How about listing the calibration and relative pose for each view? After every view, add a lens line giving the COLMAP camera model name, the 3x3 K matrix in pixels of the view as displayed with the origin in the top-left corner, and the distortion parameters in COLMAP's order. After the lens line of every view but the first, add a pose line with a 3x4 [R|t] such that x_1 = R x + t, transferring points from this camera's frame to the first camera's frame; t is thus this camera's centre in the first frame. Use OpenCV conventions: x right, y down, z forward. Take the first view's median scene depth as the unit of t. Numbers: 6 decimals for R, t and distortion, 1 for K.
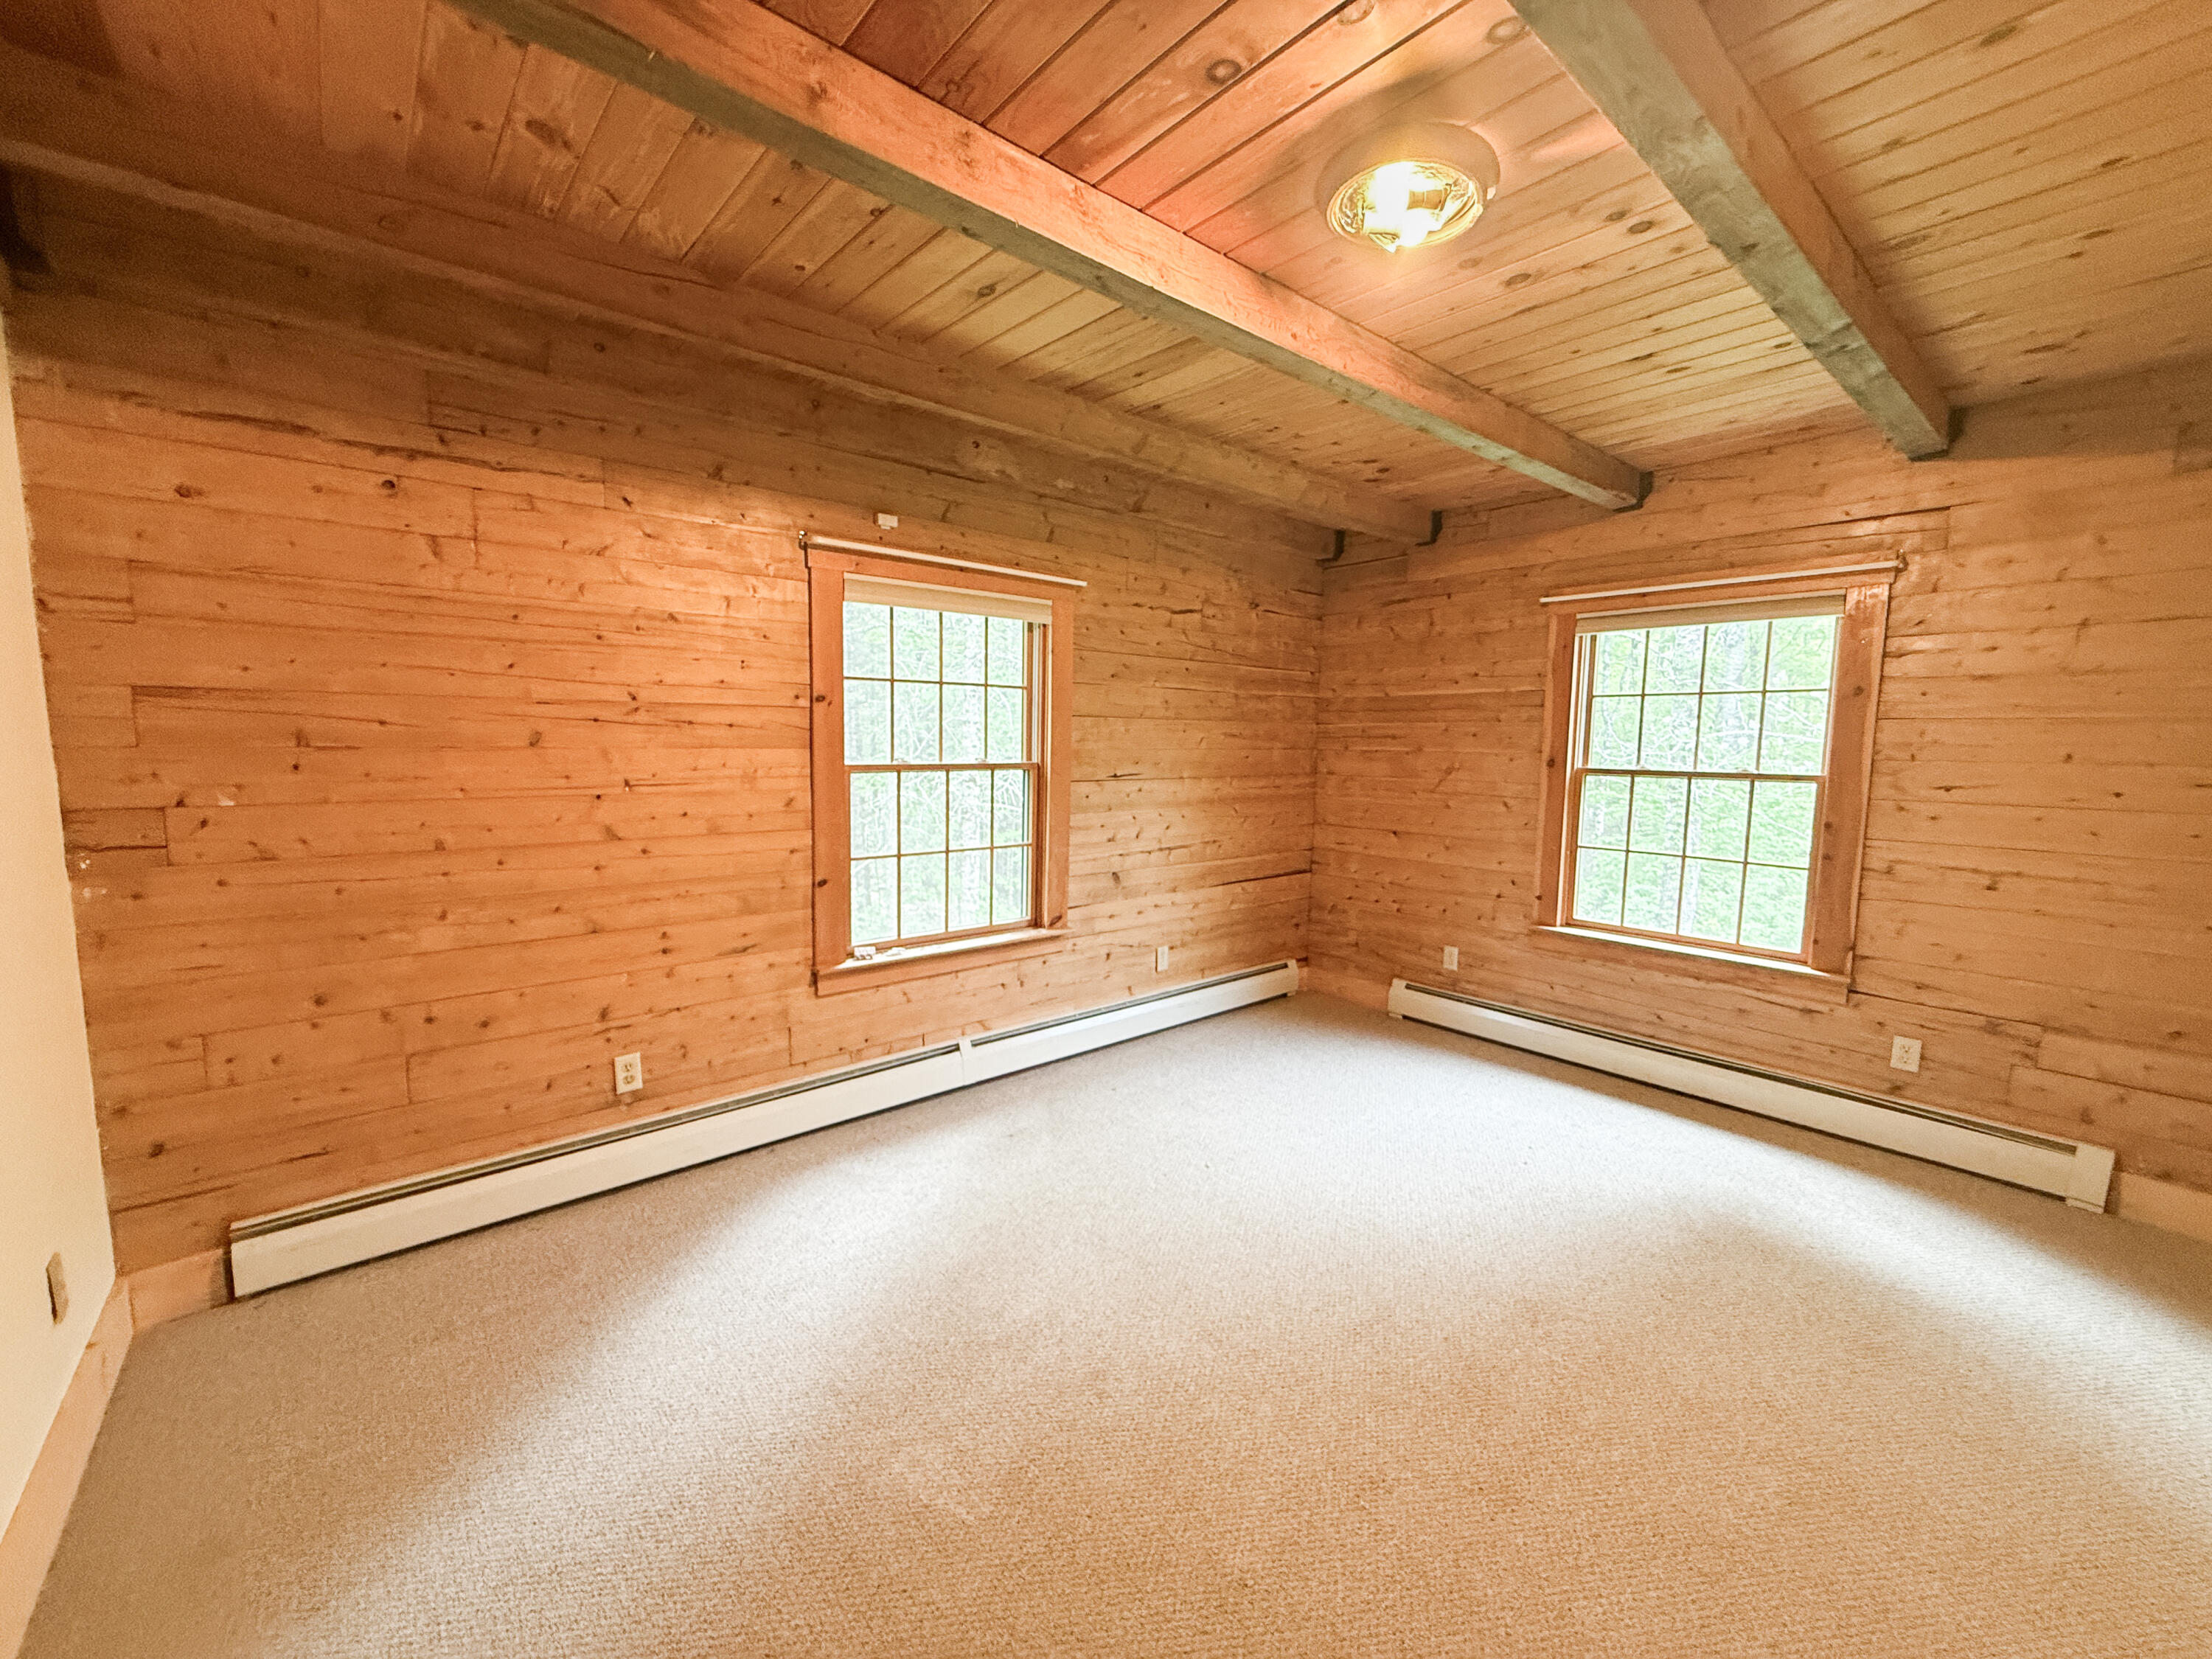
lens RADIAL K [[879.7, 0, 1101.3], [0, 879.7, 822.9], [0, 0, 1]] dist [-0.001800, 0.000460]
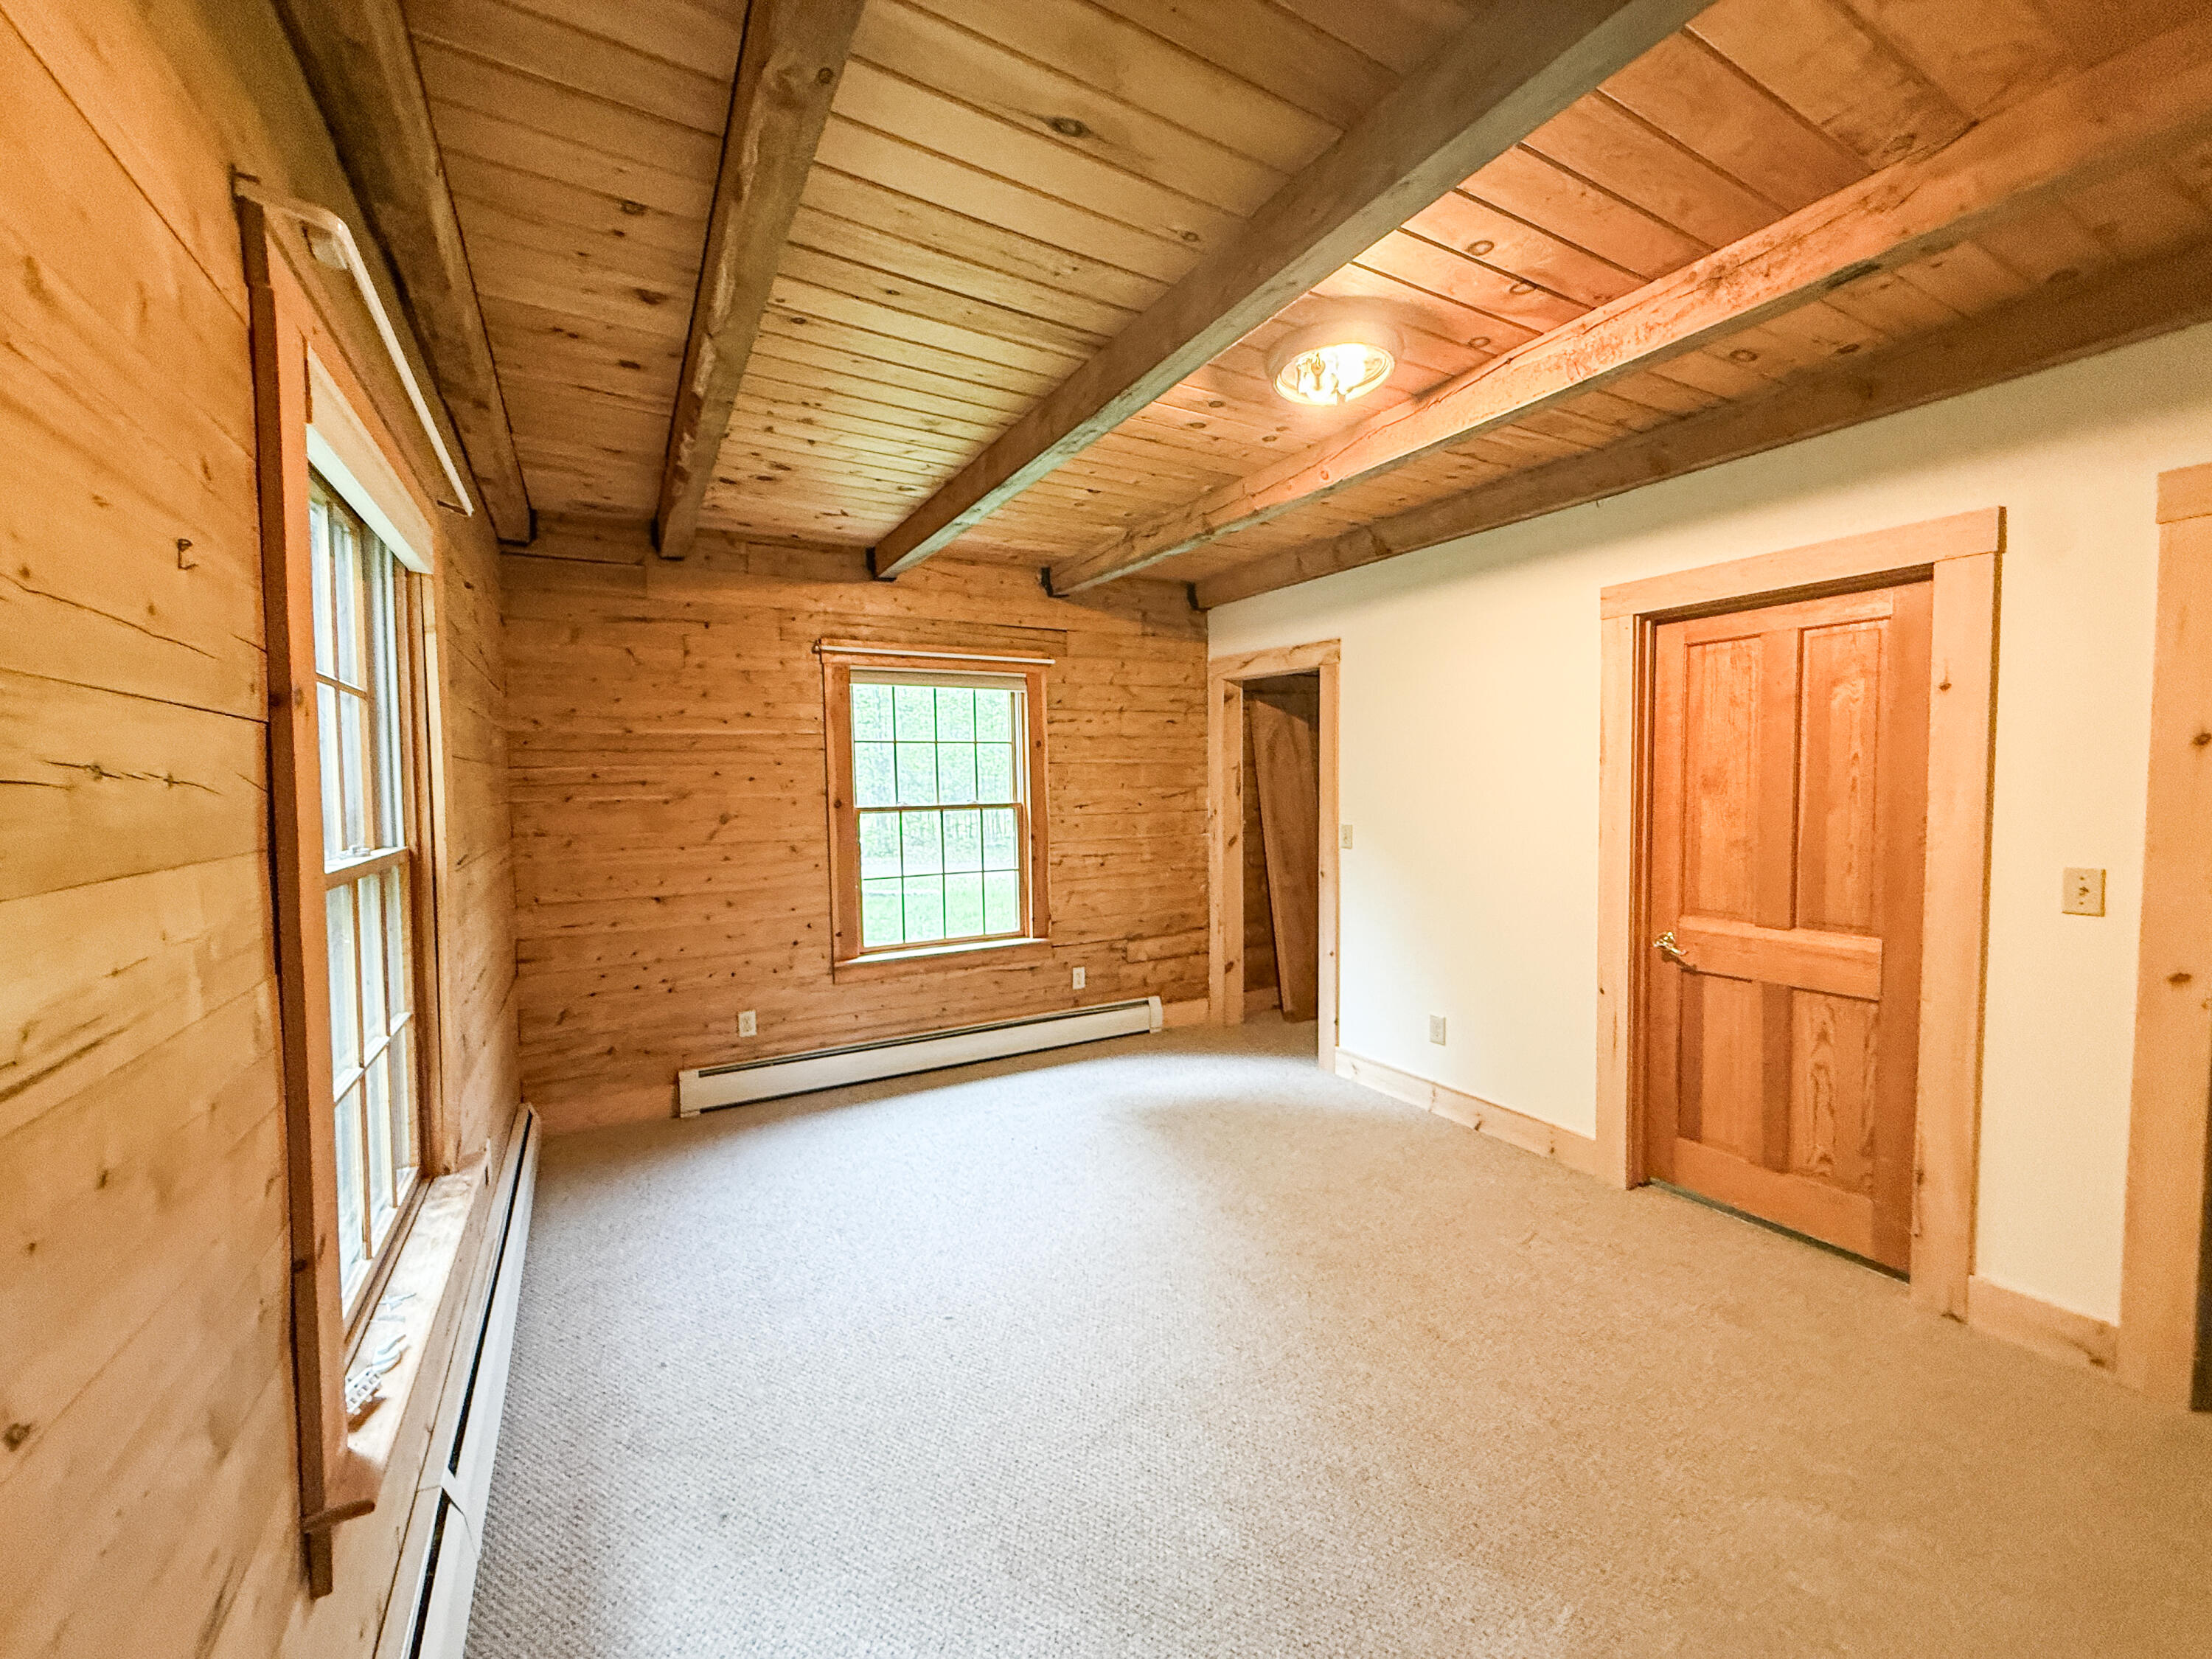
lens RADIAL K [[879.7, 0, 1093.9], [0, 879.7, 823.5], [0, 0, 1]] dist [-0.001800, 0.000460]
pose [[0.191763, -0.065370, 0.979262, -0.439480], [0.111205, 0.992801, 0.044497, -0.056275], [-0.975121, 0.100366, 0.197652, 0.483400]]
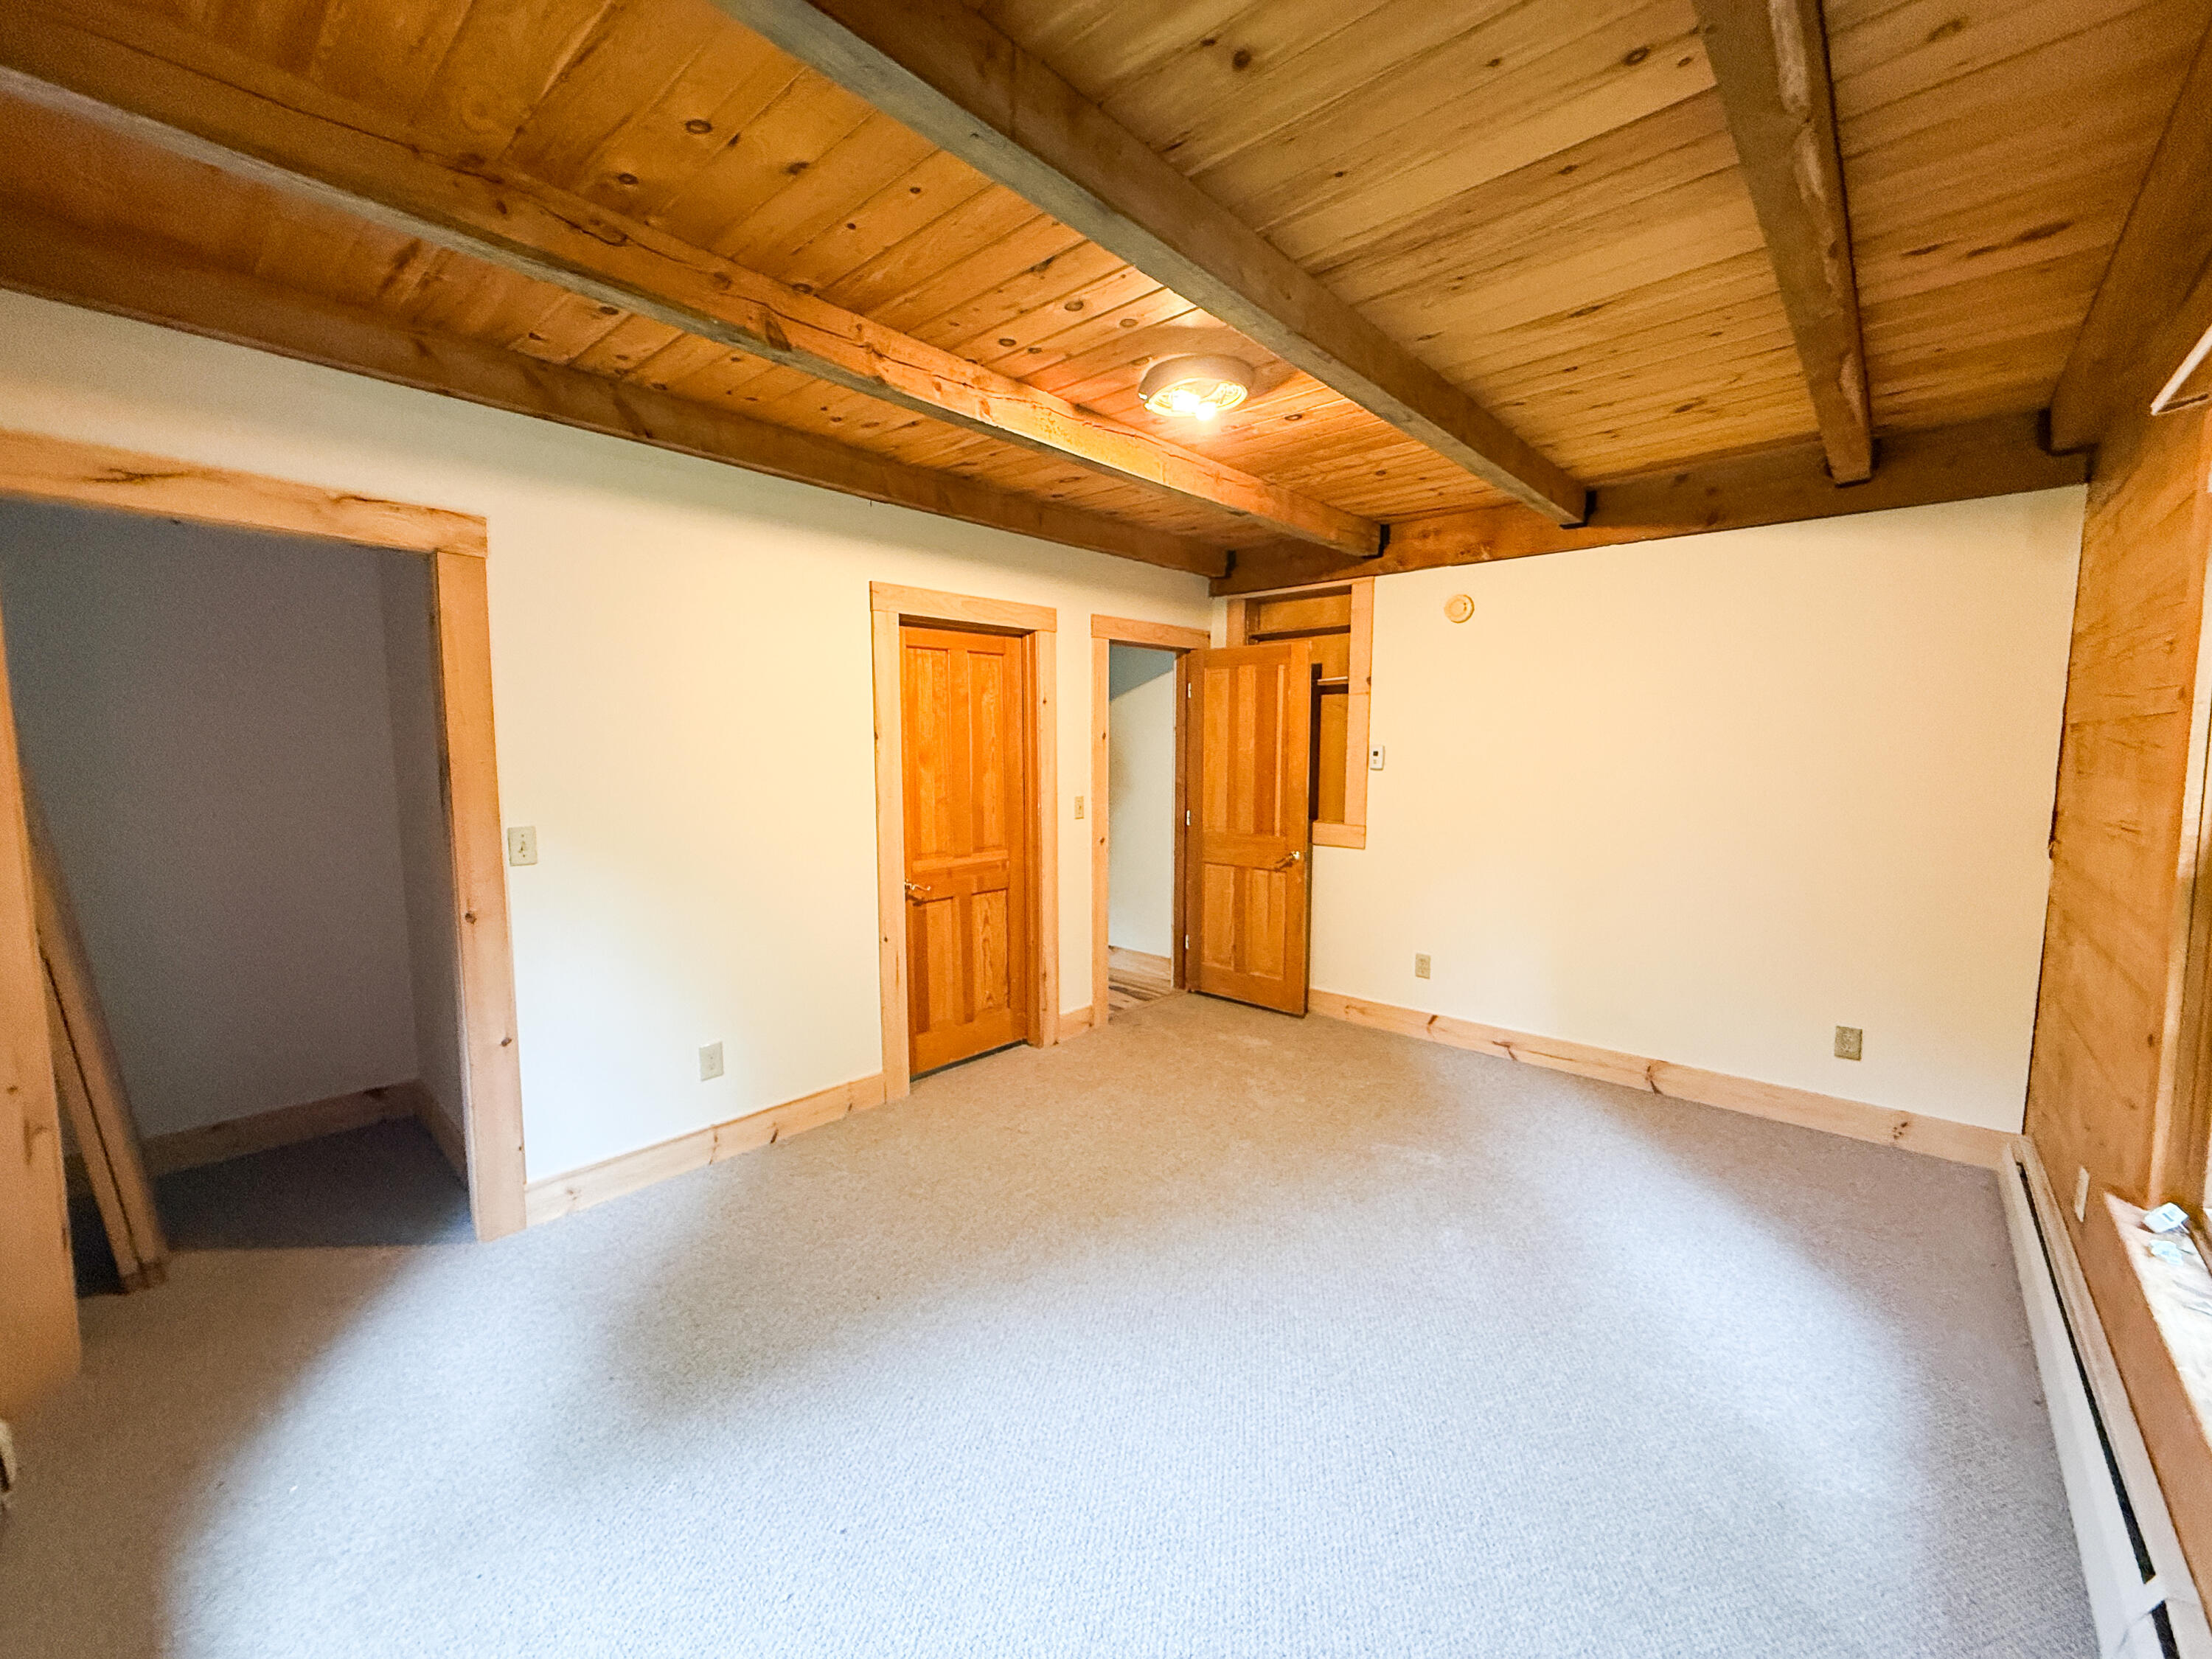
lens RADIAL K [[879.7, 0, 1103.3], [0, 879.7, 824.2], [0, 0, 1]] dist [-0.001800, 0.000460]
pose [[-0.990938, -0.003356, -0.134279, 0.290759], [-0.028440, 0.982266, 0.185326, -0.108866], [0.131276, 0.187465, -0.973459, 1.076077]]
